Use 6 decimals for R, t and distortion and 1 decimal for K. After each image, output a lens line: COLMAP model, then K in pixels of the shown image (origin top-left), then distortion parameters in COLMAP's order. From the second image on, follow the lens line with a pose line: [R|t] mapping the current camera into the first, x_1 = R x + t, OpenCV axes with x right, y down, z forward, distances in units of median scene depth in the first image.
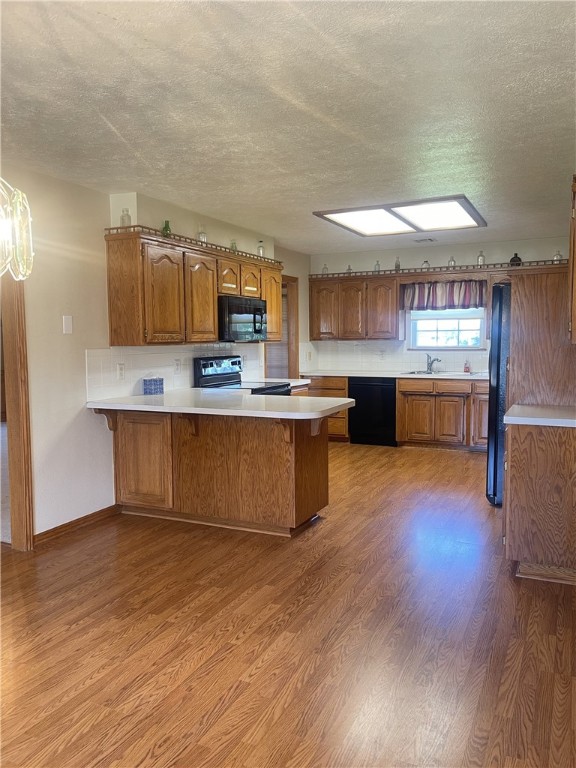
lens RADIAL K [[600.7, 0, 290.1], [0, 600.7, 391.2], [0, 0, 1]] dist [0.059011, -0.062053]
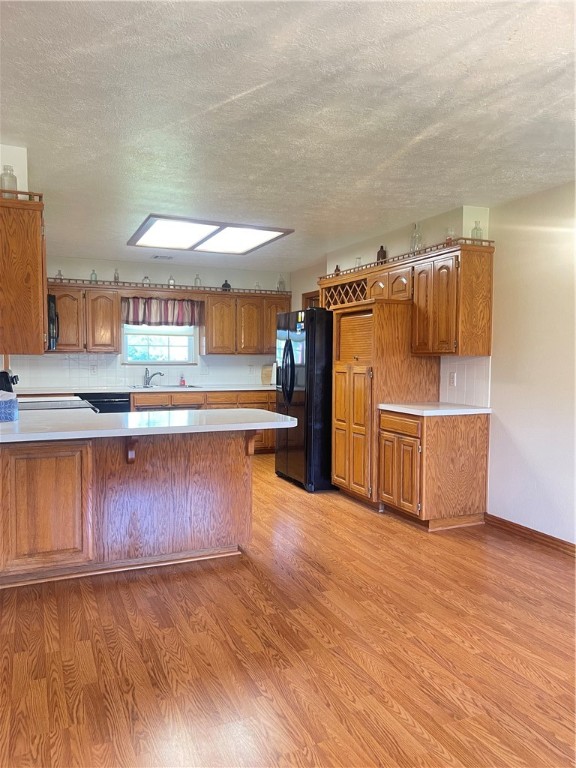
lens RADIAL K [[600.7, 0, 260.4], [0, 600.7, 396.3], [0, 0, 1]] dist [0.059011, -0.062053]
pose [[0.650743, -0.038082, 0.758343, -0.640597], [0.056900, 0.998379, 0.001309, -0.008668], [-0.757163, 0.042297, 0.651855, 0.305925]]
